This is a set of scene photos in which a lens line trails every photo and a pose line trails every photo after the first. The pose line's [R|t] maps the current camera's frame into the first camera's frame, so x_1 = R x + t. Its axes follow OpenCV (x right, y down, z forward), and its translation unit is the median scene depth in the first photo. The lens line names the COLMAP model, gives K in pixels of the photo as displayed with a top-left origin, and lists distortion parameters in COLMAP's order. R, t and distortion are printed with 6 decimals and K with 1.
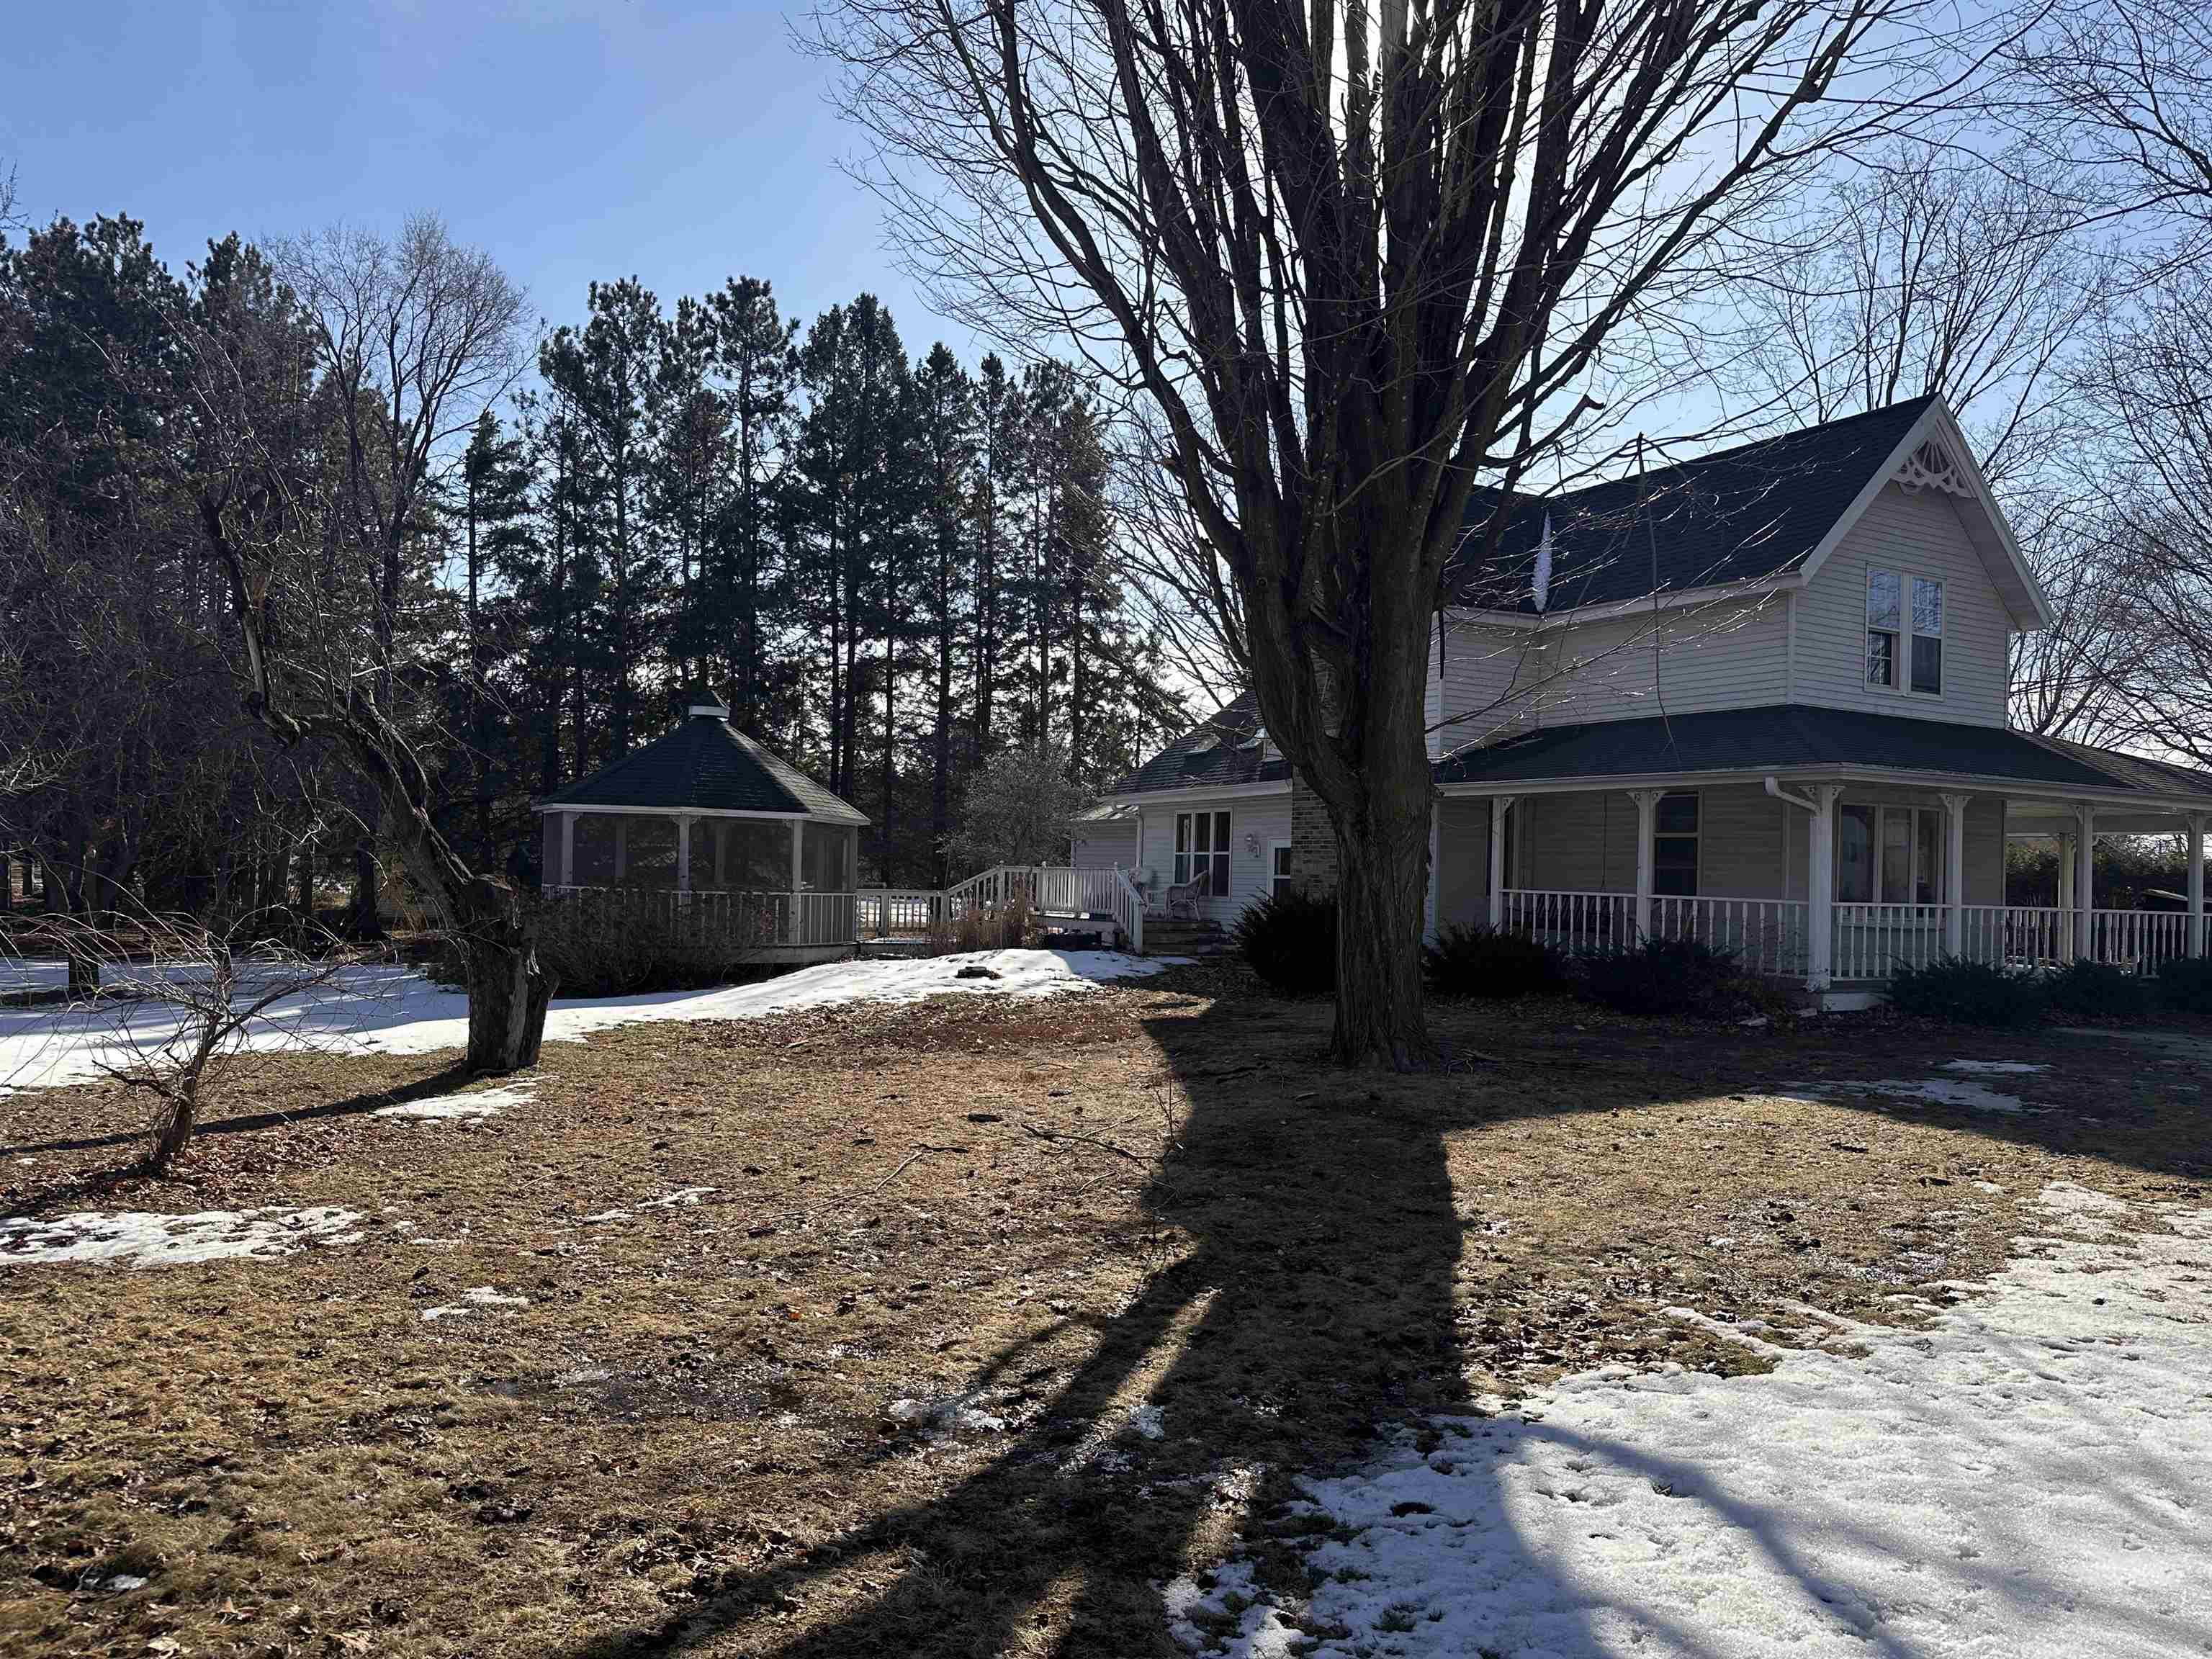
lens RADIAL K [[1535.1, 0, 1099.9], [0, 1535.1, 826.2], [0, 0, 1]] dist [0.123513, -0.188857]
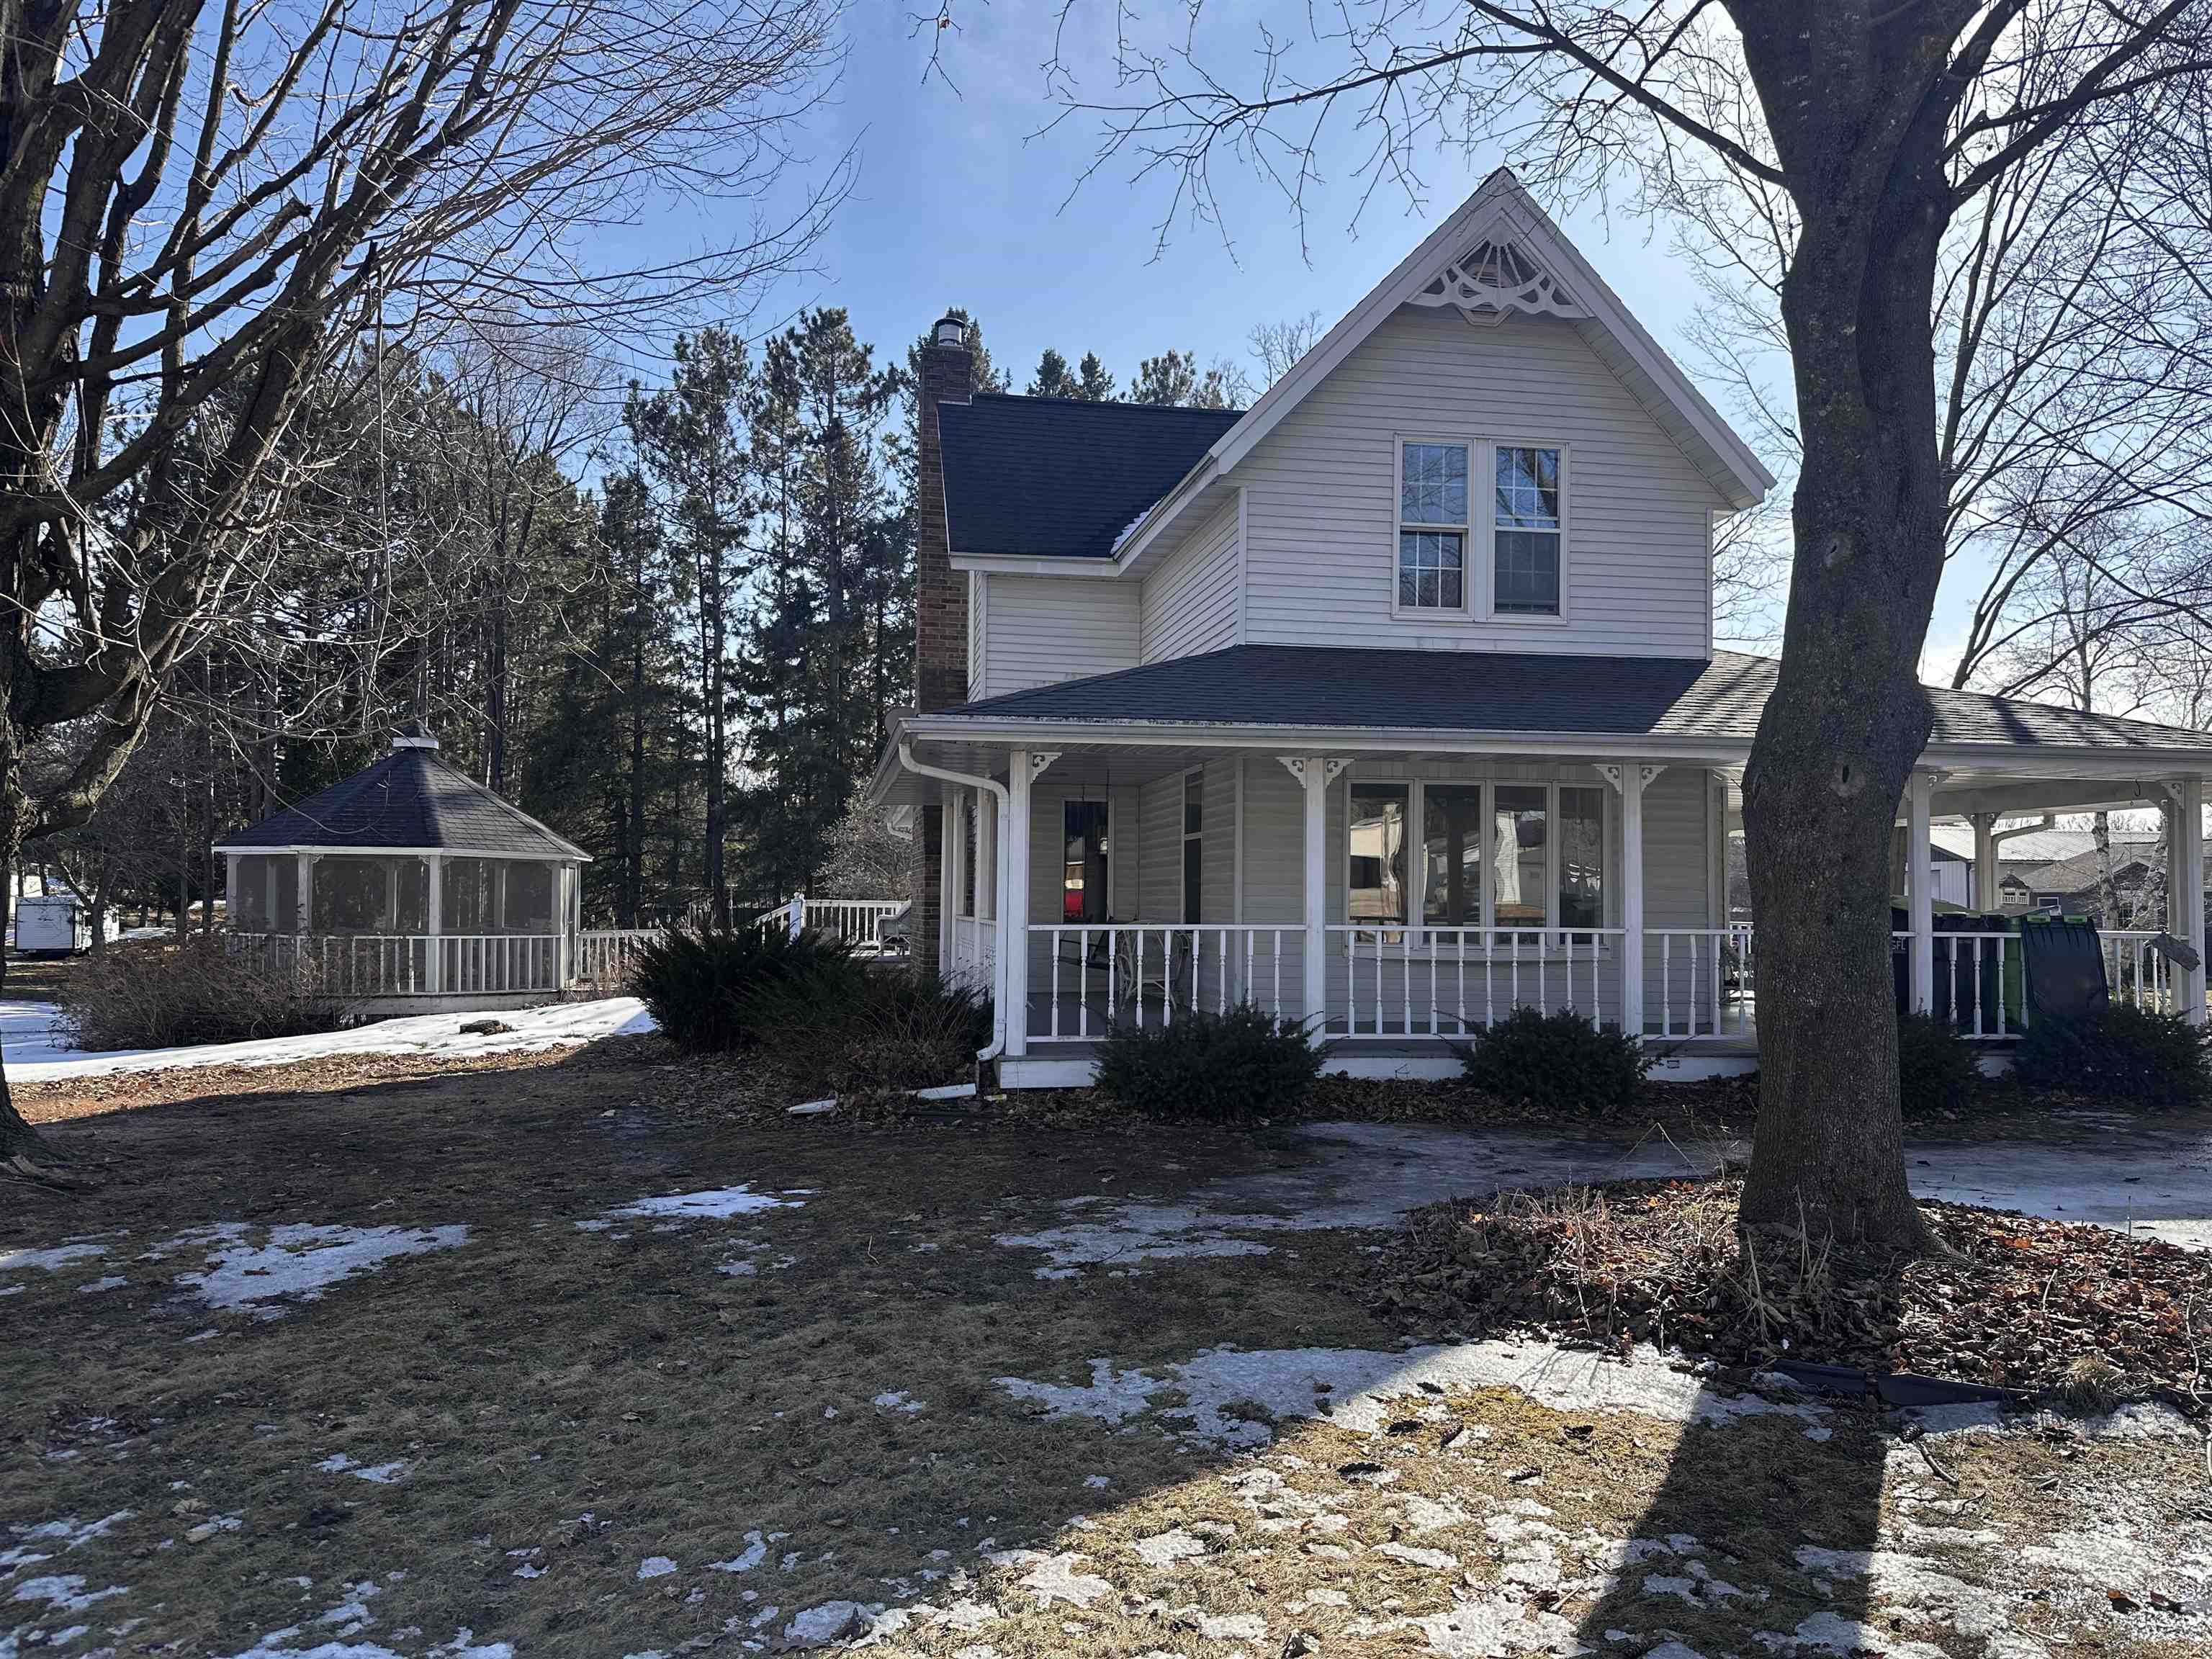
lens RADIAL K [[1535.1, 0, 1099.9], [0, 1535.1, 826.2], [0, 0, 1]] dist [0.123513, -0.188857]
pose [[0.939928, -0.036479, -0.339418, 0.560014], [0.027809, 0.999152, -0.030374, 0.020916], [0.340238, 0.019110, 0.940145, 0.299646]]
